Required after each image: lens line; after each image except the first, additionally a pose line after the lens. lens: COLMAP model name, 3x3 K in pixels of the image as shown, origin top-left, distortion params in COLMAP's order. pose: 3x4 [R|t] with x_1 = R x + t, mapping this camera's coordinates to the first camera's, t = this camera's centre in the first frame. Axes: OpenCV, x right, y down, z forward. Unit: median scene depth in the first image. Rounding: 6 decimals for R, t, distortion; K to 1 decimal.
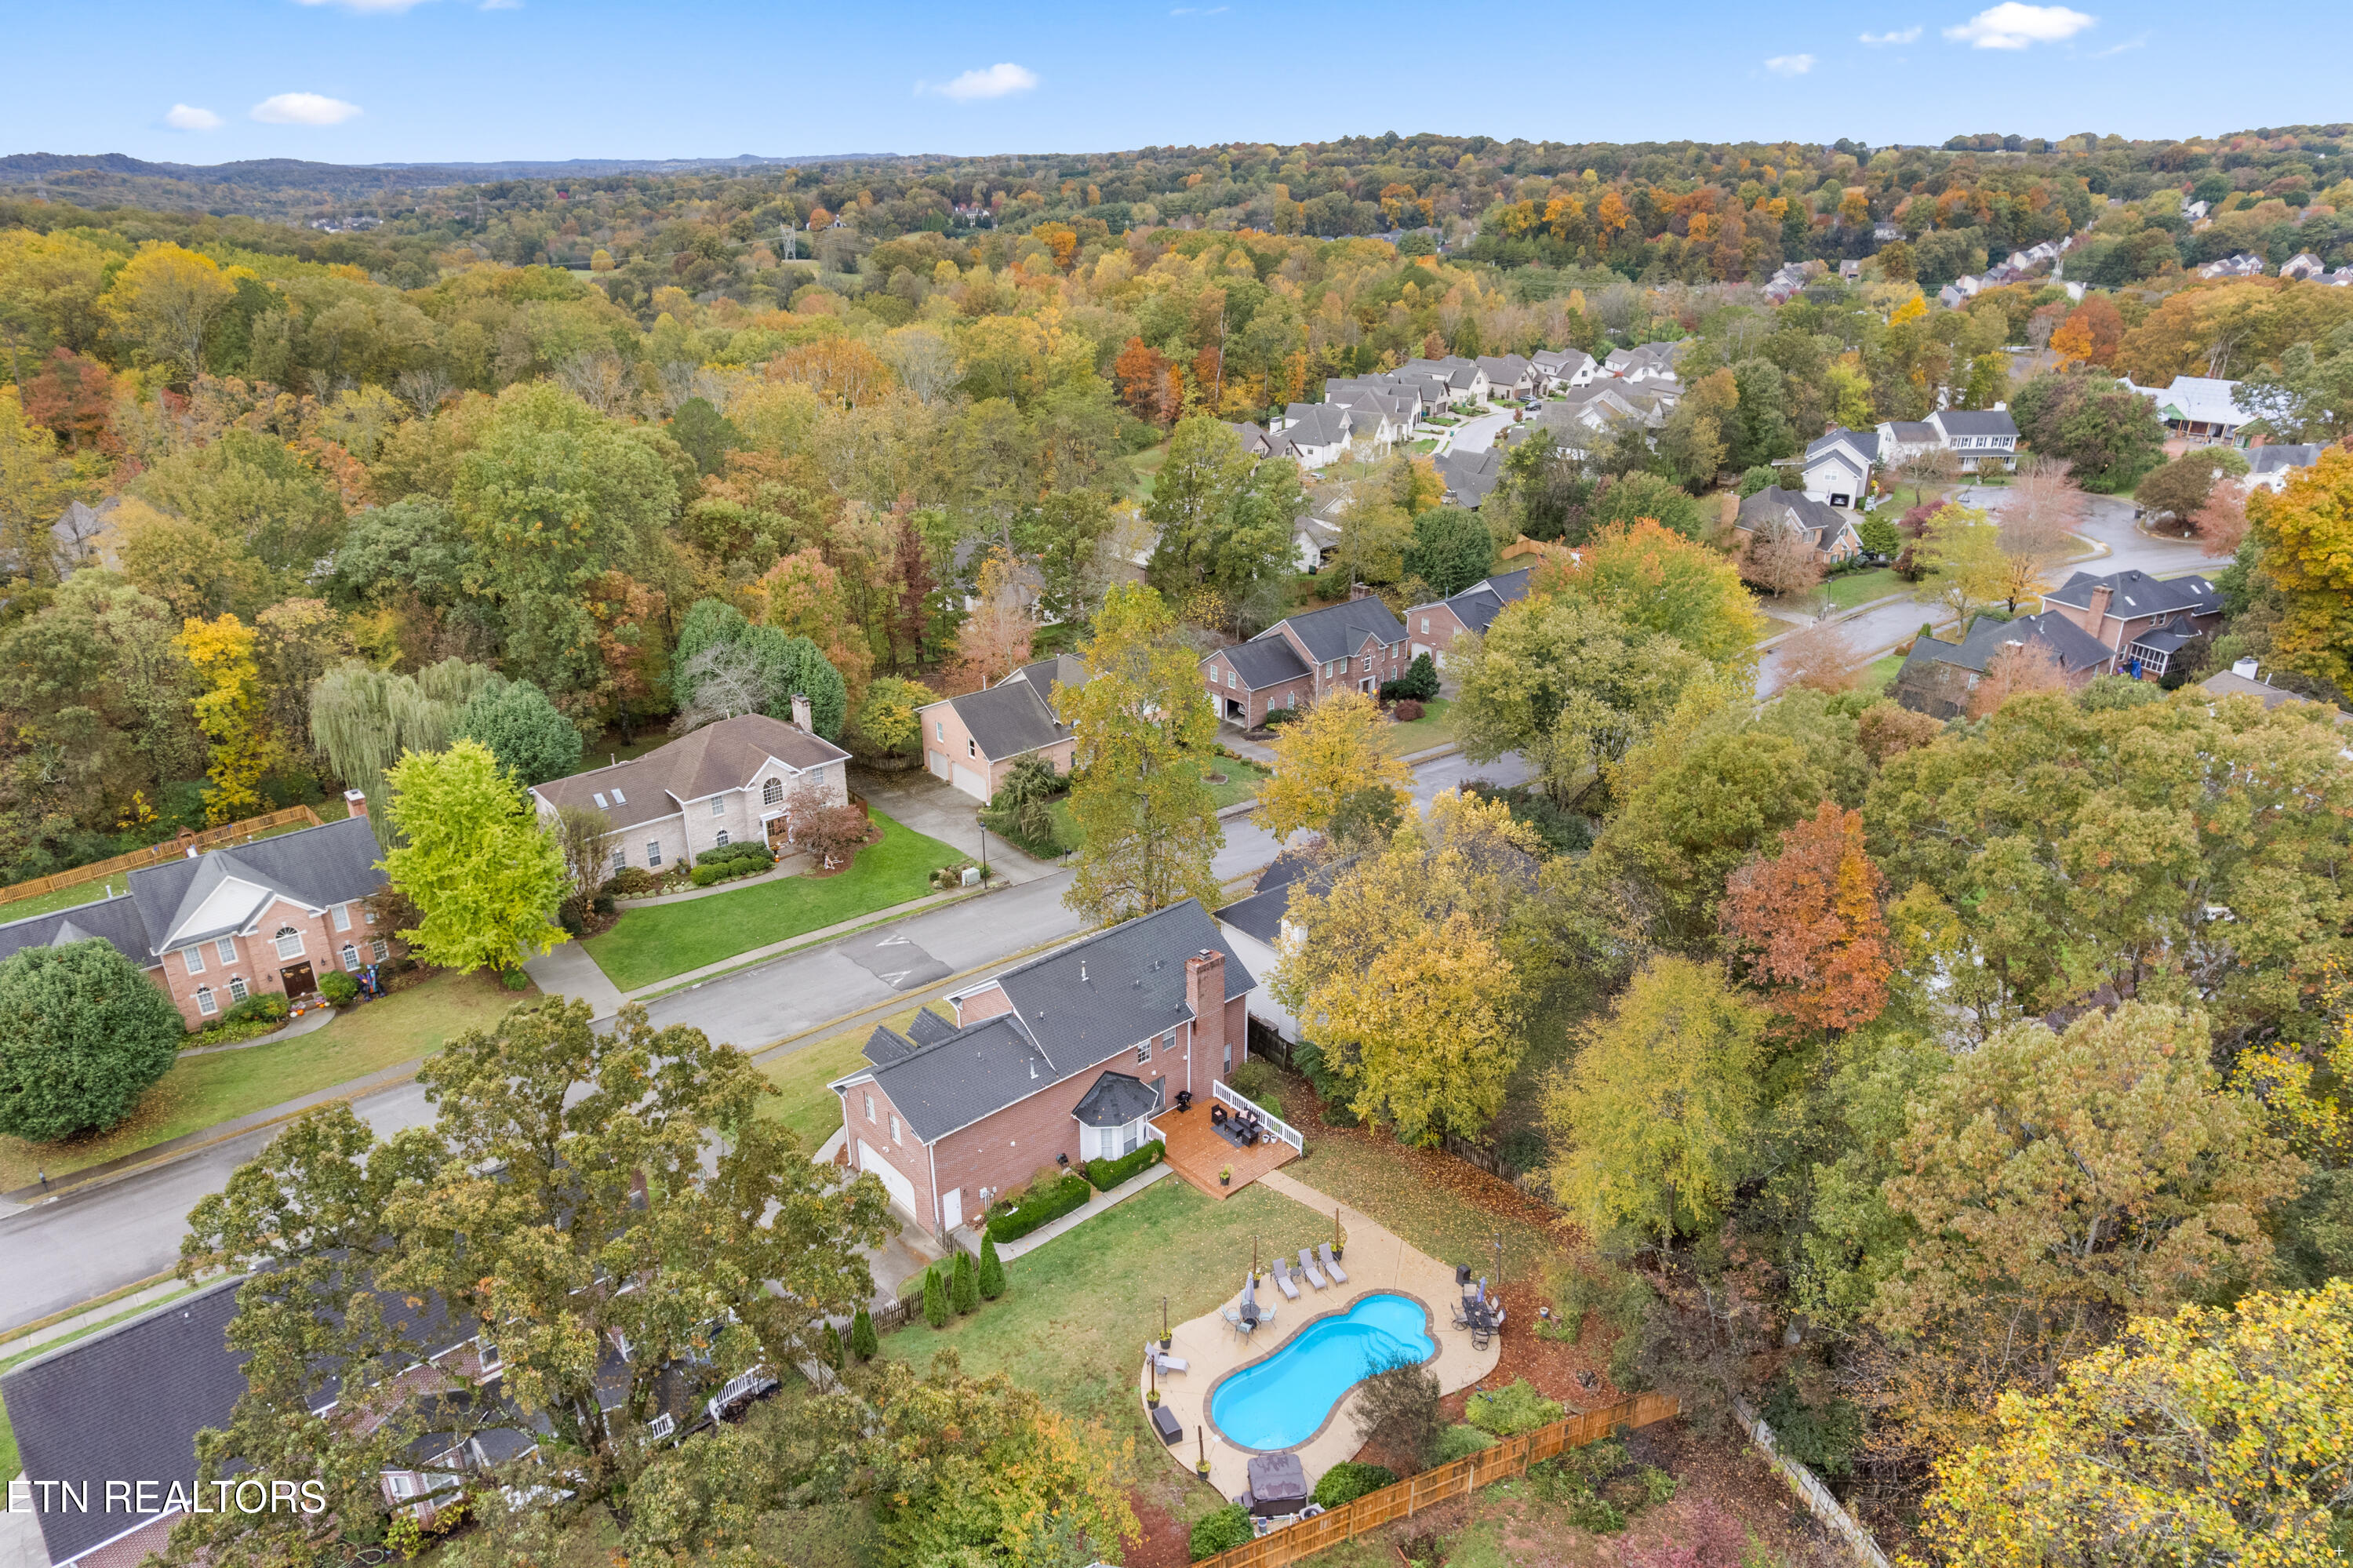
lens RADIAL K [[1600.1, 0, 1176.5], [0, 1600.1, 784.0], [0, 0, 1]] dist [-0.053362, -0.000329]
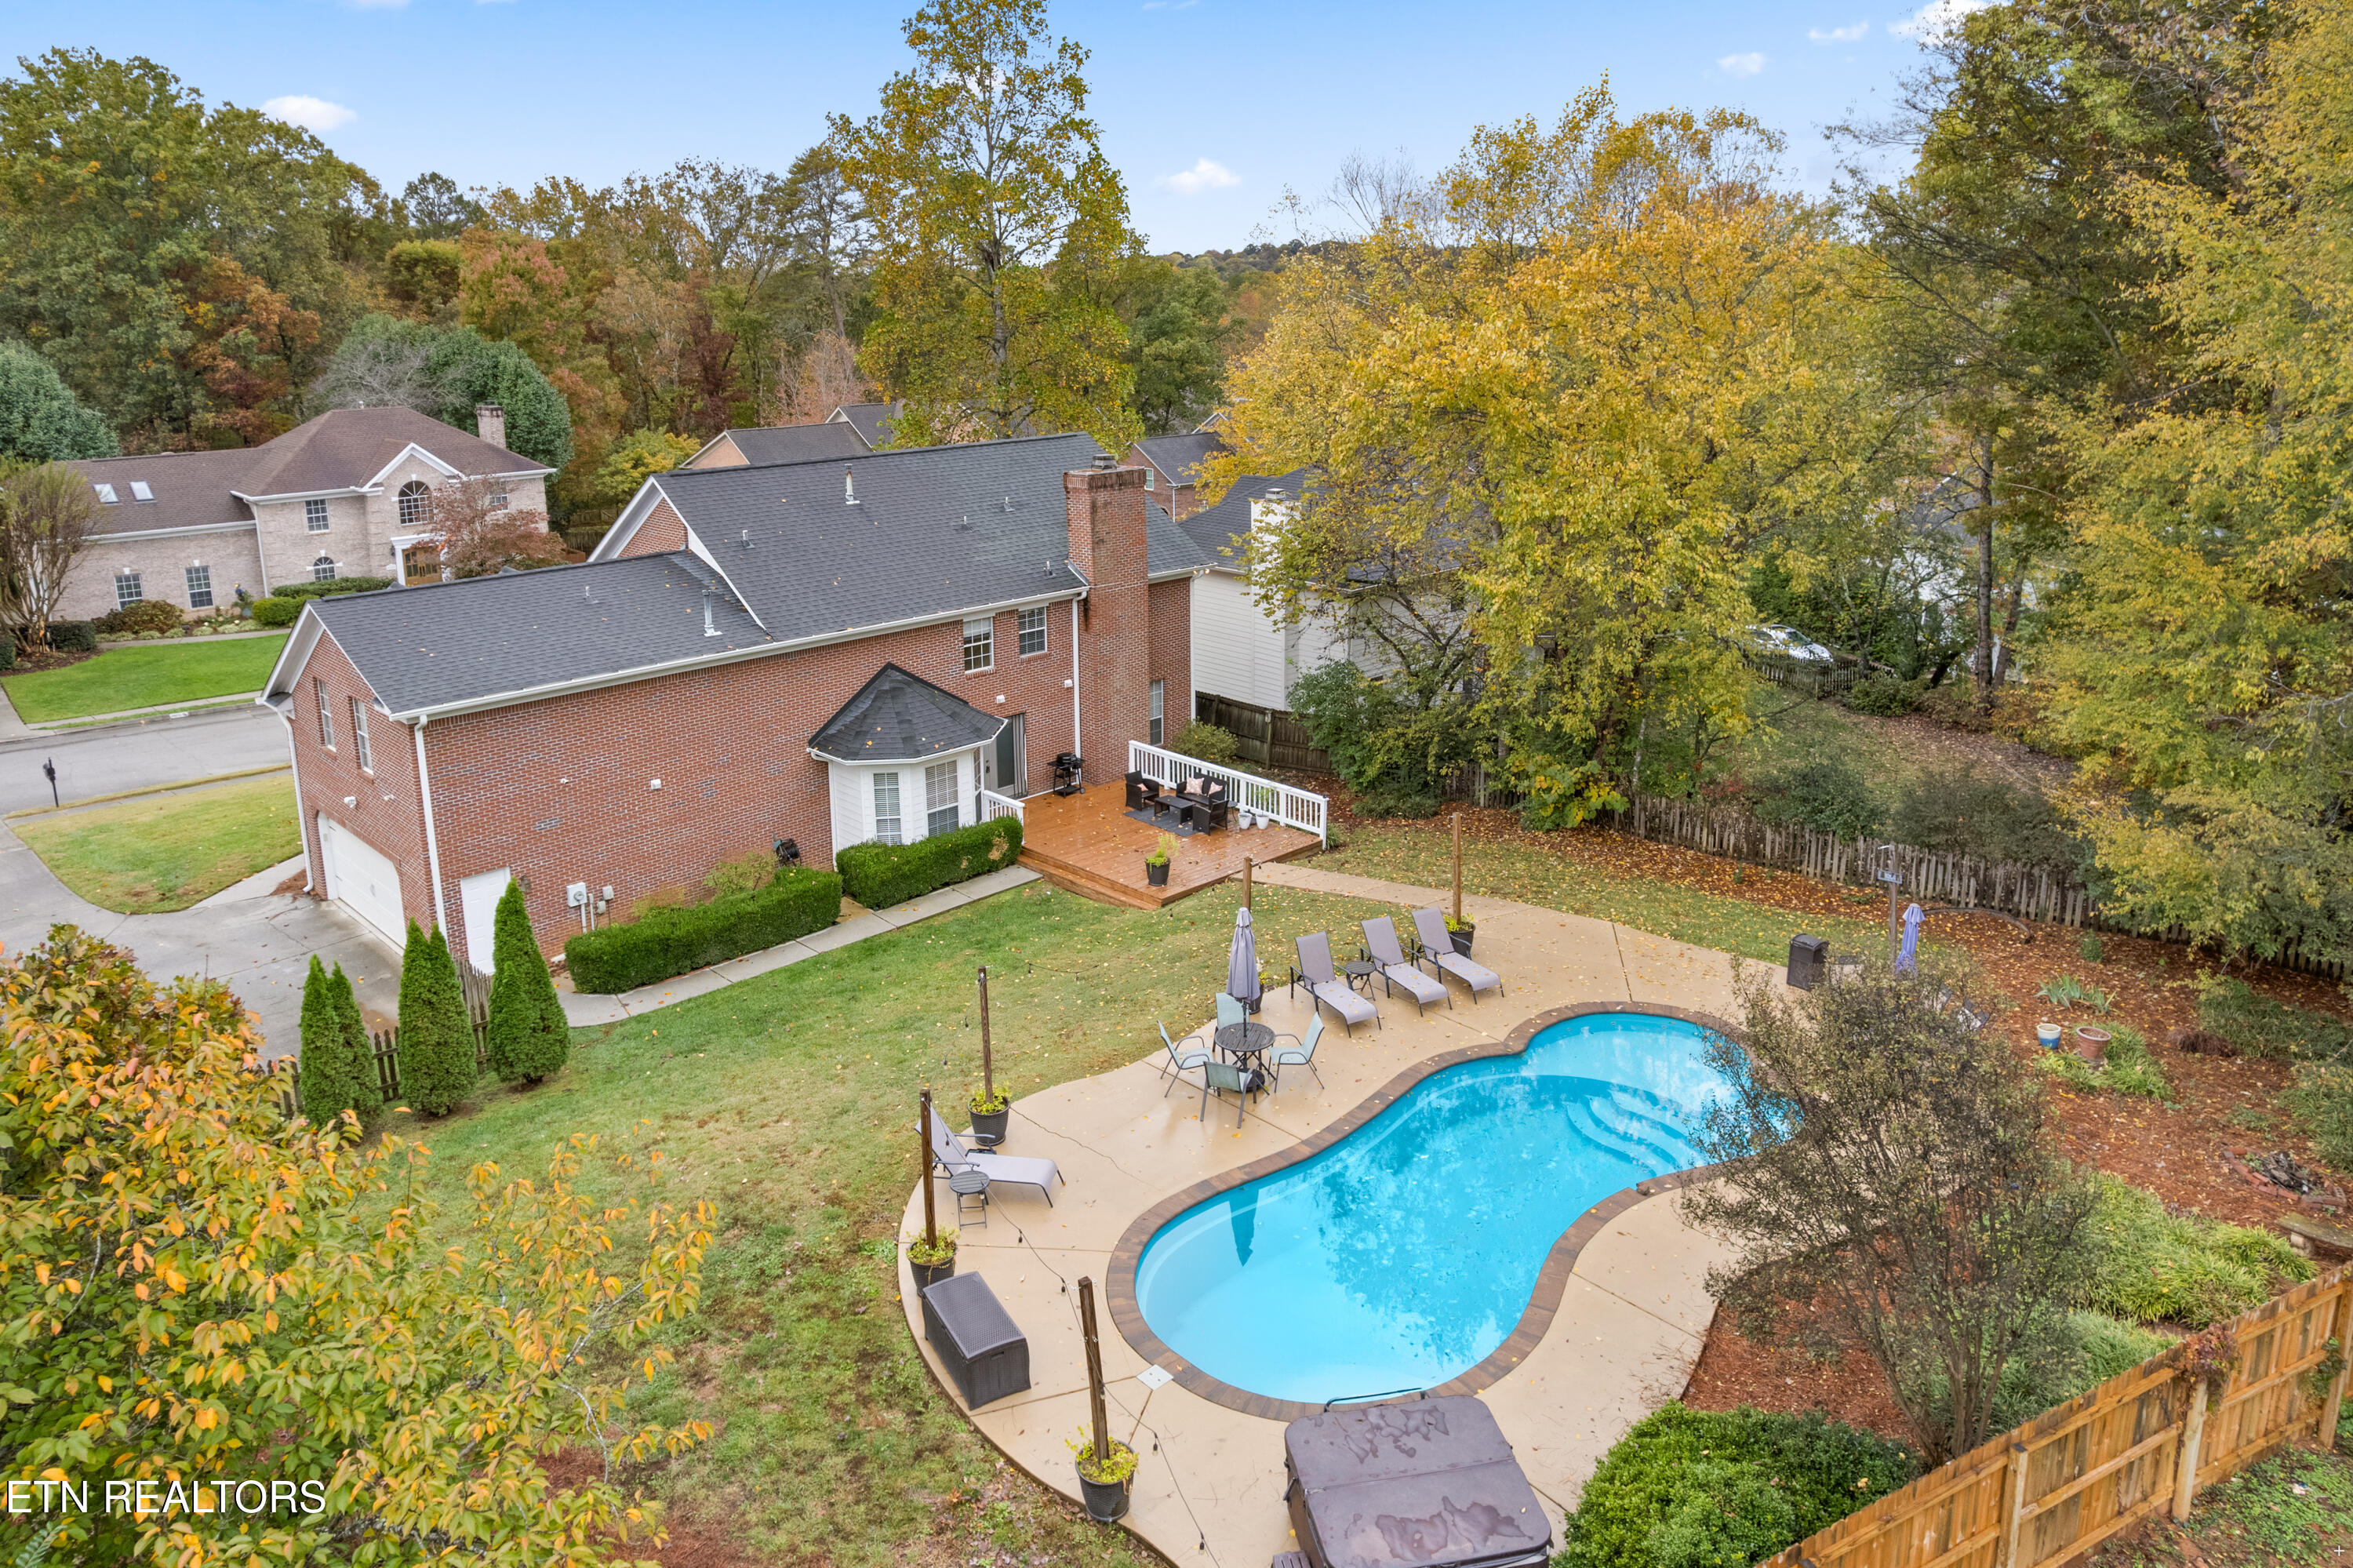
lens RADIAL K [[1512.1, 0, 1176.5], [0, 1512.1, 784.0], [0, 0, 1]] dist [-0.074226, 0.065793]
pose [[0.998350, -0.021645, 0.053182, 0.013790], [0.028938, 0.989667, -0.140437, 0.276746], [-0.049593, 0.141744, 0.988660, 0.580459]]
